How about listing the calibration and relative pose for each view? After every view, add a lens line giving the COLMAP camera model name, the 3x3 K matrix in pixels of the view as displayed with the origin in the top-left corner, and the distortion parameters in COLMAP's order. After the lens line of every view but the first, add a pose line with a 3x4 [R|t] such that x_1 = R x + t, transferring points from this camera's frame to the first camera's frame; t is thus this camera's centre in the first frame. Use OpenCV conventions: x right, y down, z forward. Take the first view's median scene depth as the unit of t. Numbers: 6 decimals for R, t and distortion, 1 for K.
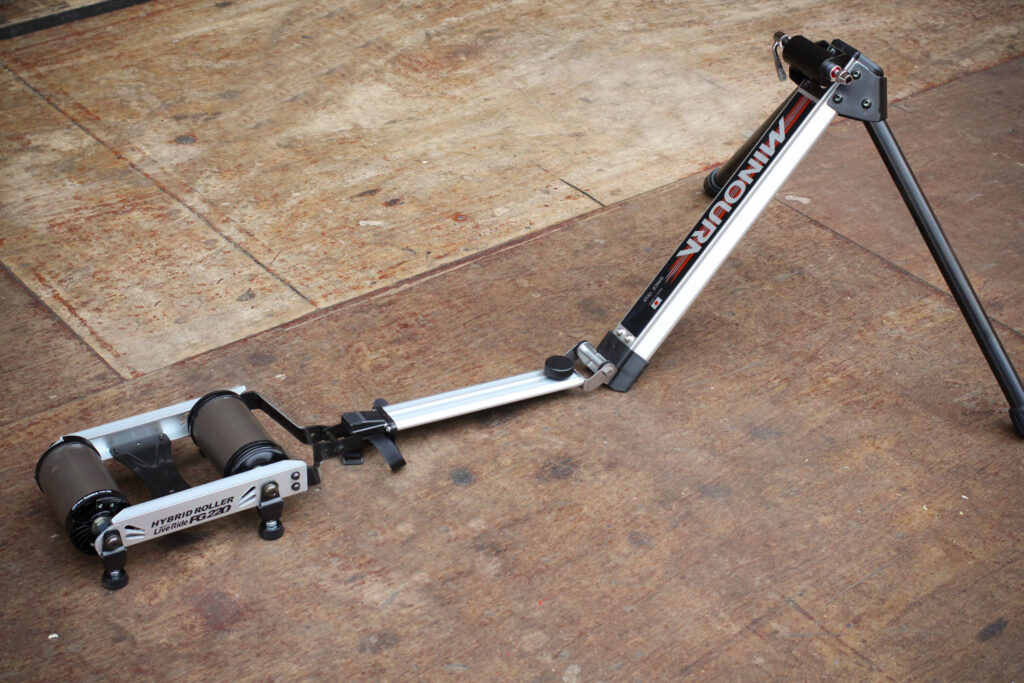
lens RADIAL K [[1867.2, 0, 511.9], [0, 1867.2, 341.6], [0, 0, 1]] dist [-0.095514, 0.000000]
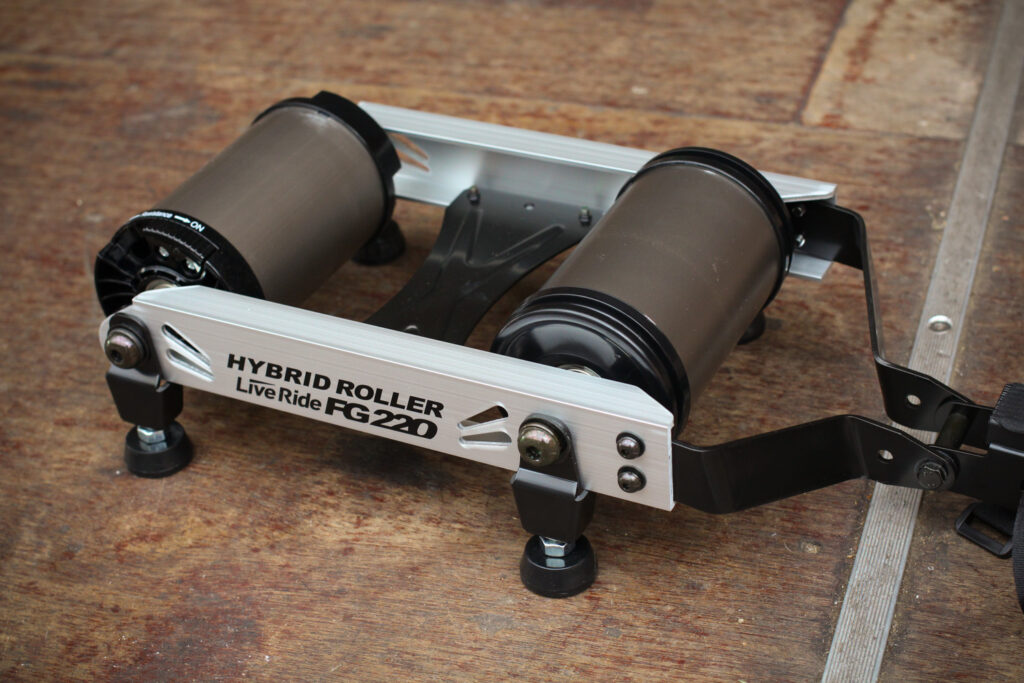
lens RADIAL K [[1867.2, 0, 512.5], [0, 1867.2, 341.2], [0, 0, 1]] dist [-0.095514, 0.000000]
pose [[0.532077, 0.413821, -0.738678, 0.096186], [-0.379654, 0.896410, 0.228717, -0.007008], [0.756807, 0.158747, 0.634069, 0.797624]]
